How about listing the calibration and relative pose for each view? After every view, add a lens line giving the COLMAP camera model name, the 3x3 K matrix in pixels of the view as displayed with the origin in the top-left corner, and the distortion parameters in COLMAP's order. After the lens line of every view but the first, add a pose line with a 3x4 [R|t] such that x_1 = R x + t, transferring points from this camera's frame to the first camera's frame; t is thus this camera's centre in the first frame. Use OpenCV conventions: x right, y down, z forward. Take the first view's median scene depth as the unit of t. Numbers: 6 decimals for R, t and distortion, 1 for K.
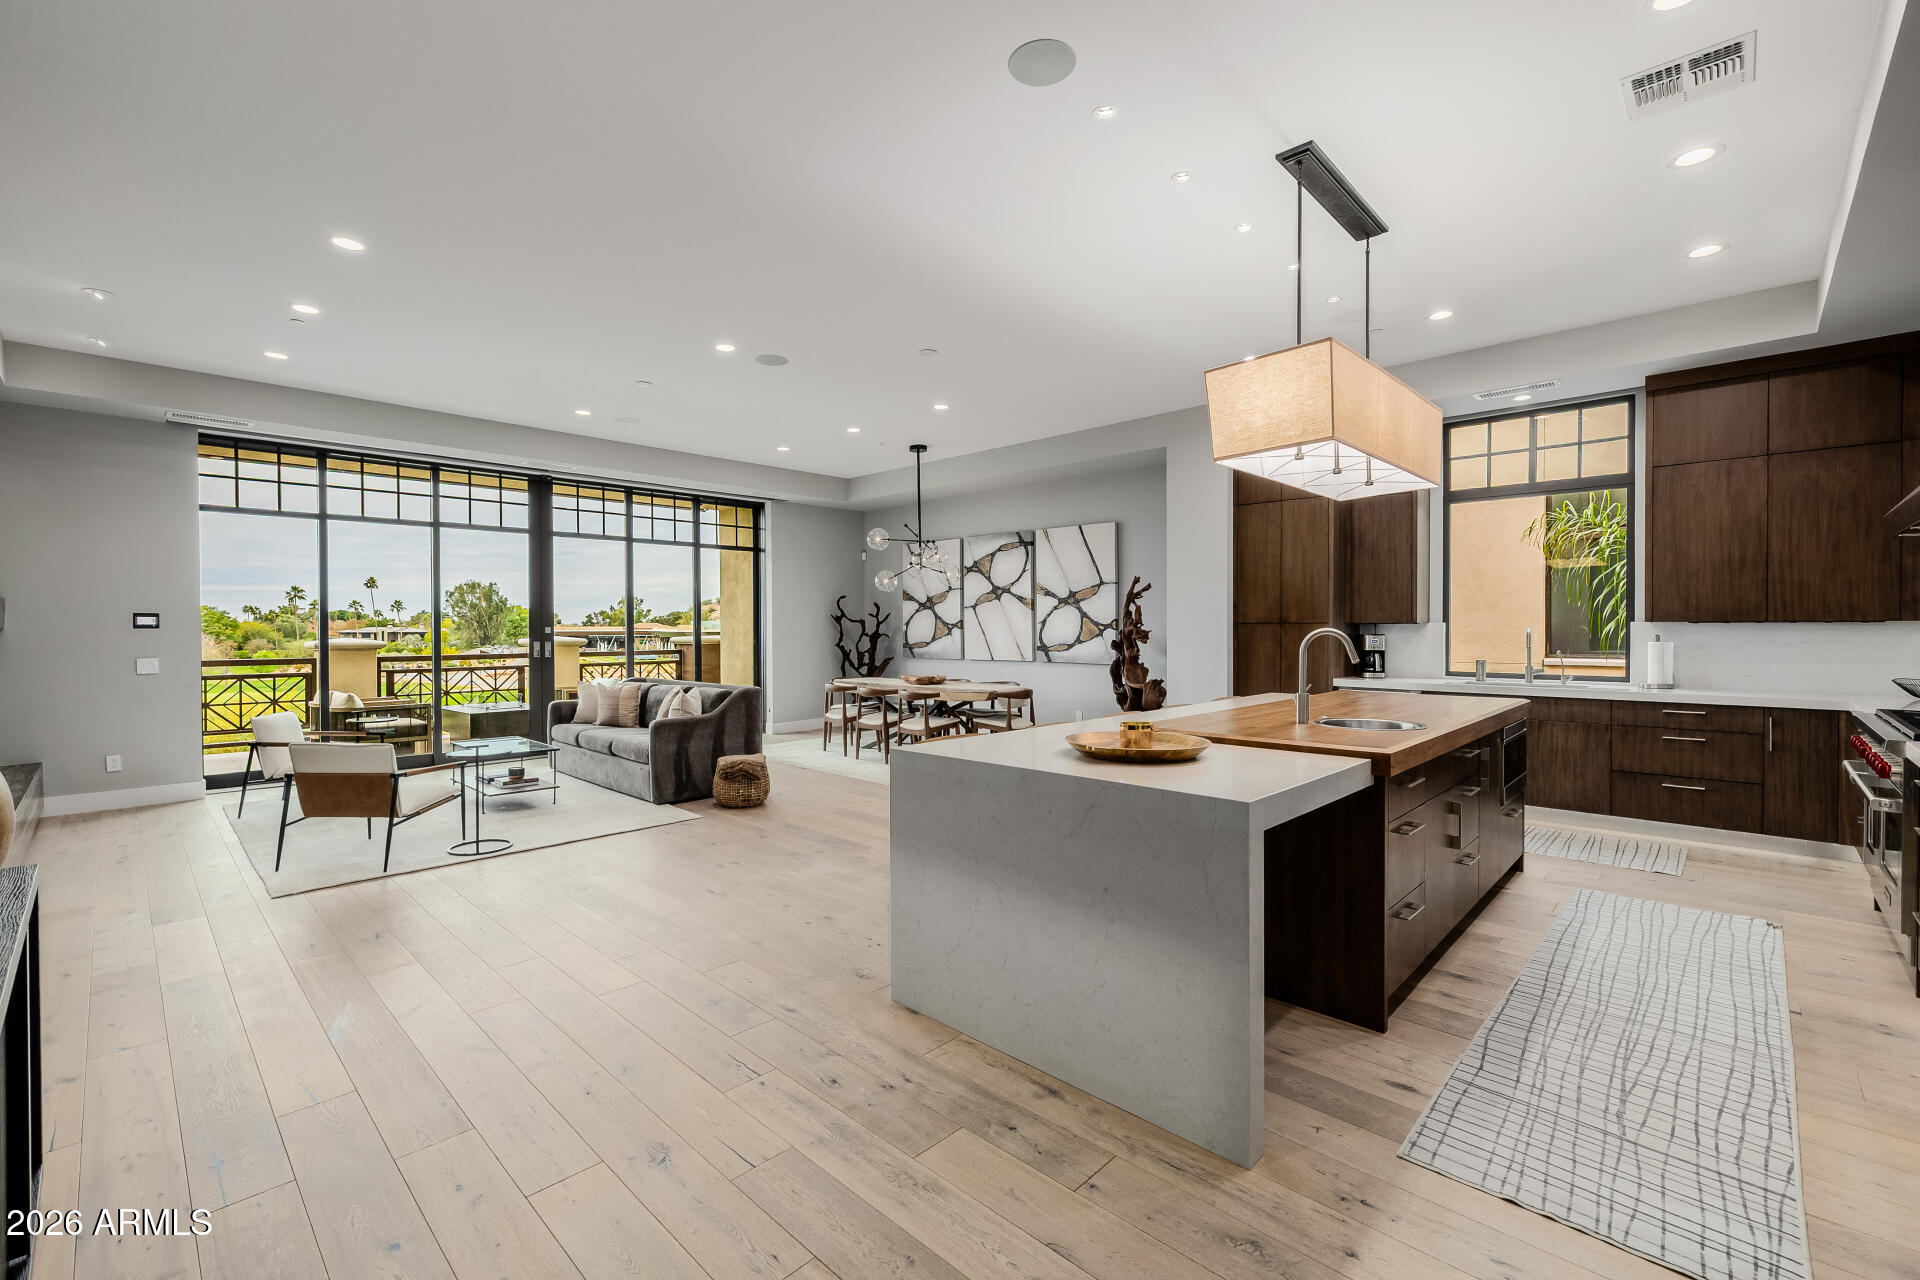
lens RADIAL K [[810.7, 0, 959.6], [0, 810.7, 636.1], [0, 0, 1]] dist [0.000256, -0.000012]
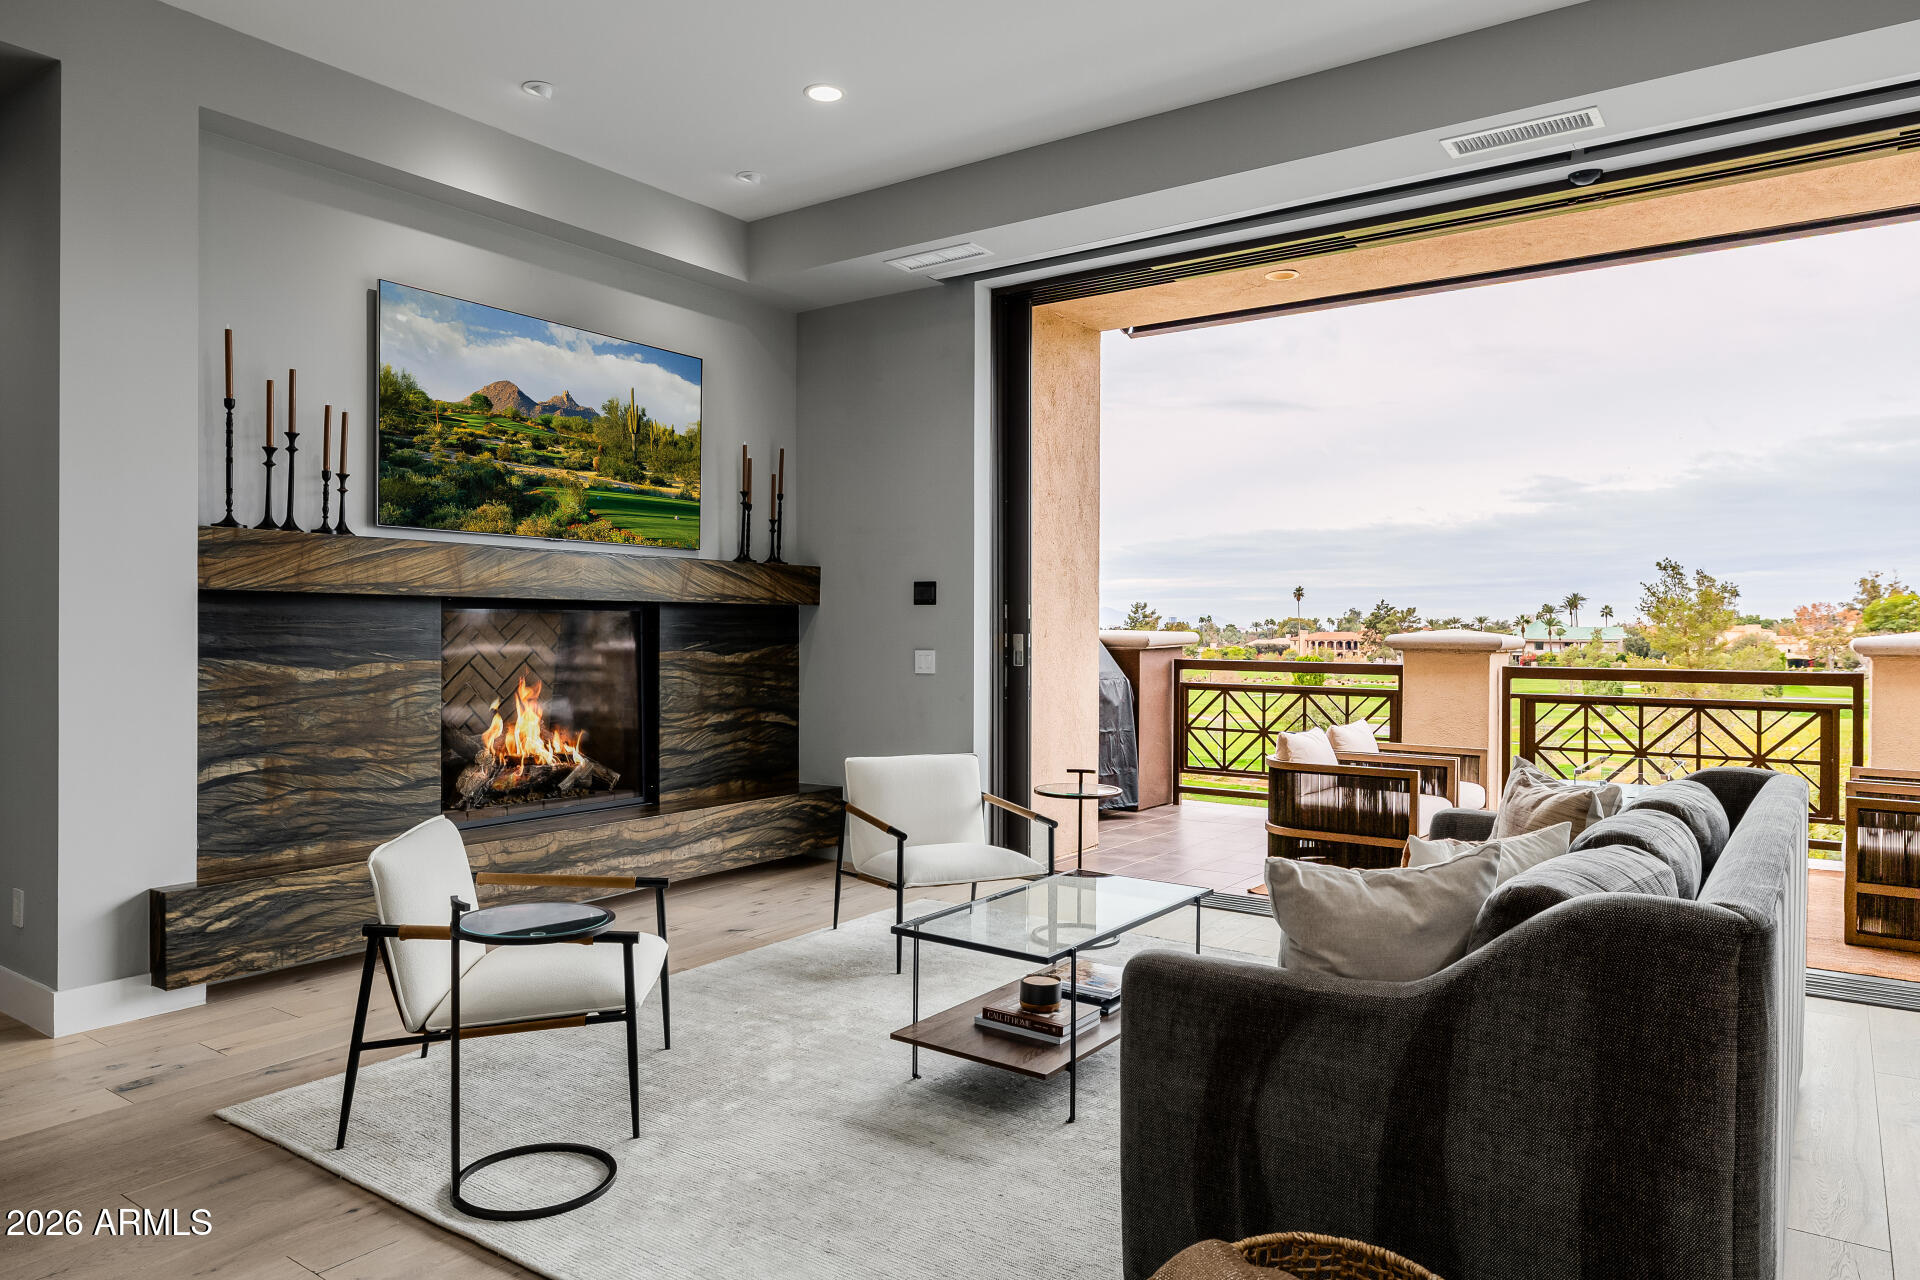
lens RADIAL K [[1216.2, 0, 956.6], [0, 1216.2, 646.6], [0, 0, 1]] dist [0.002946, -0.002156]
pose [[0.141647, 0.019741, -0.989720, -0.016785], [-0.014557, 0.999735, 0.017858, 0.004978], [0.989810, 0.011878, 0.141897, 0.679000]]
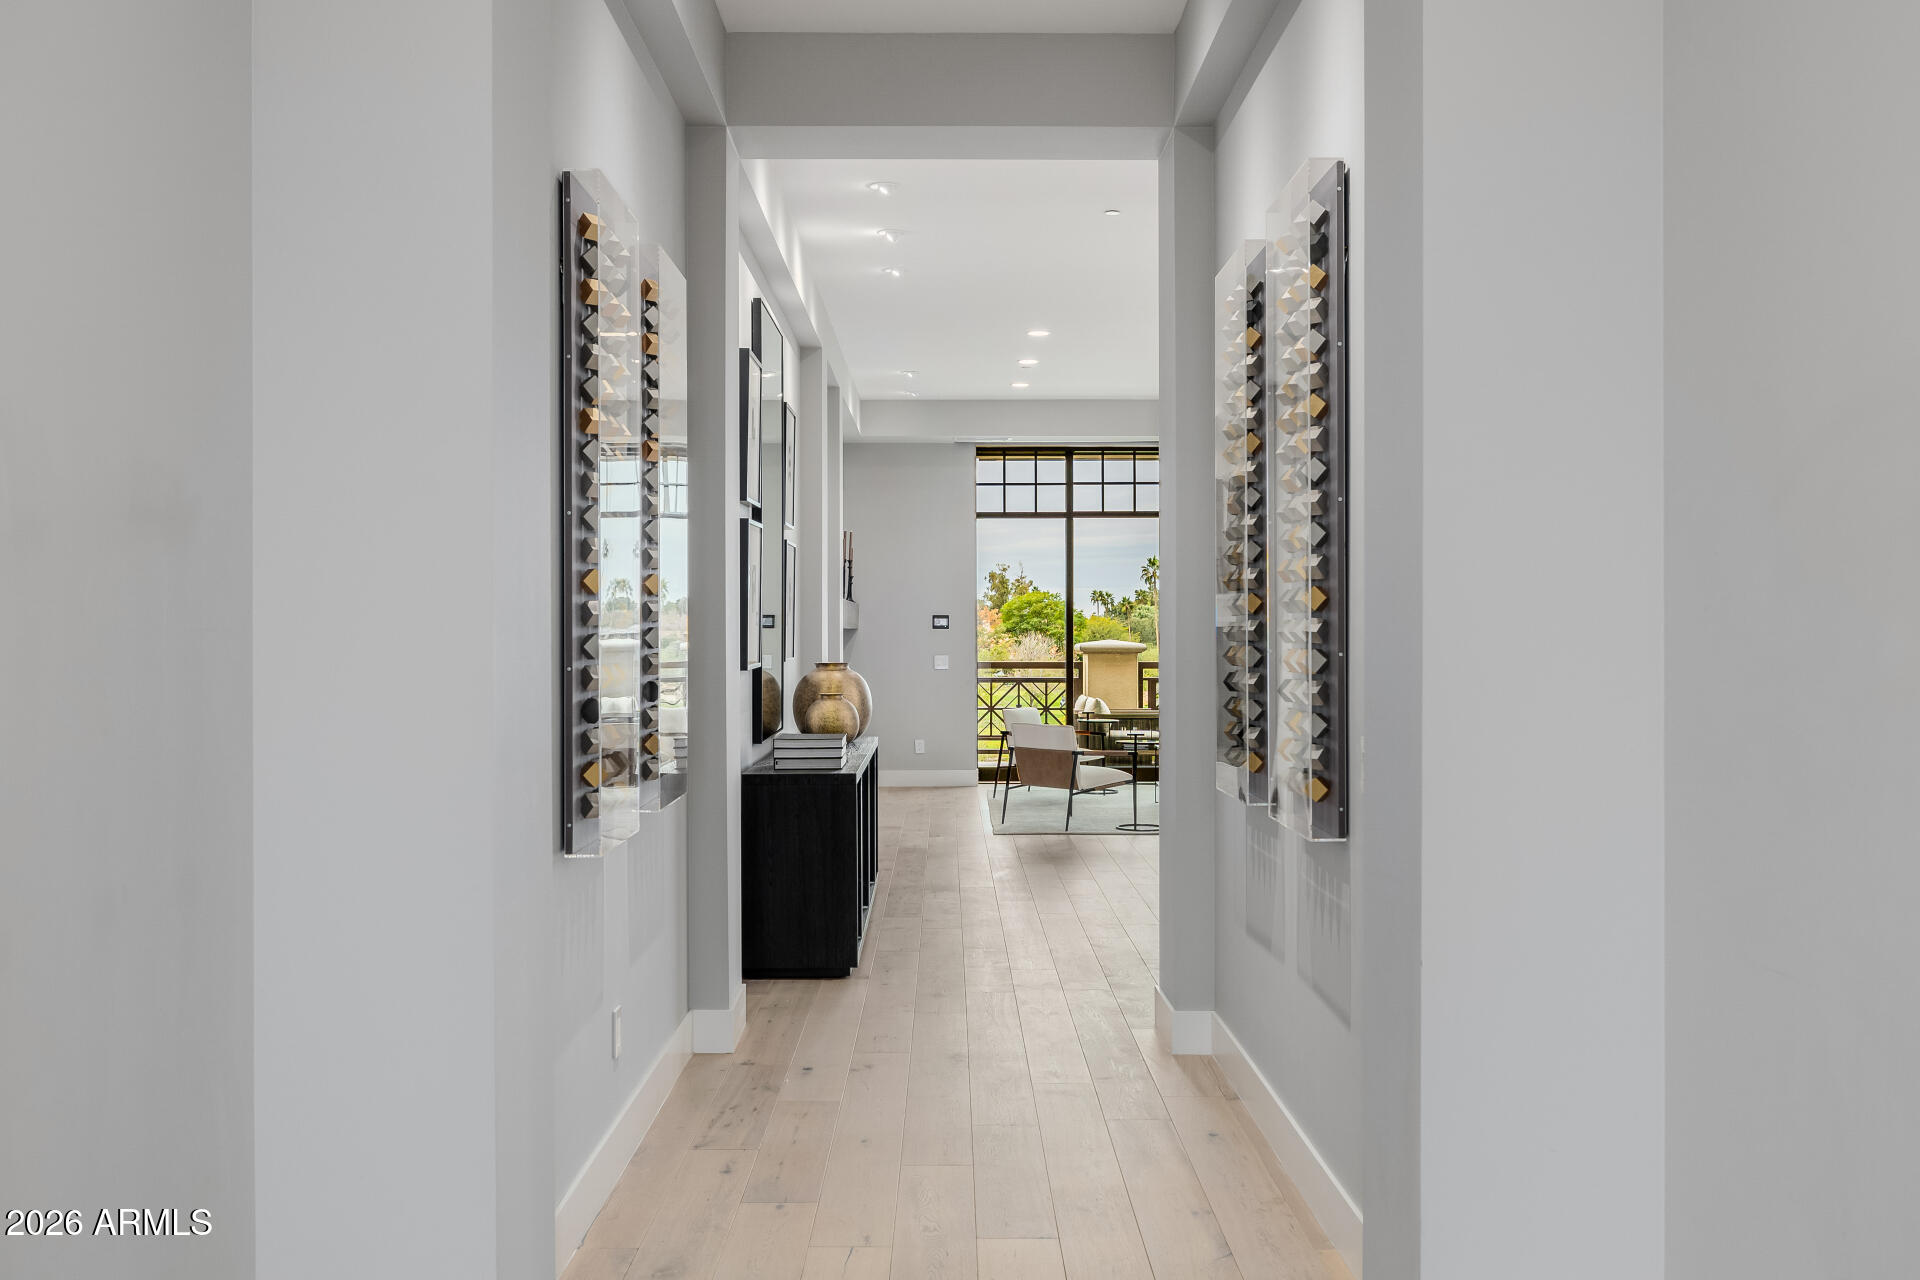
lens RADIAL K [[1756.8, 0, 960.0], [0, 1756.8, 640.0], [0, 0, 1]] dist [0.000488, -0.000040]
pose [[0.696856, 0.005541, -0.717190, 0.580325], [-0.007437, 0.999972, 0.000500, 0.003563], [0.717173, 0.004985, 0.696878, -0.515711]]
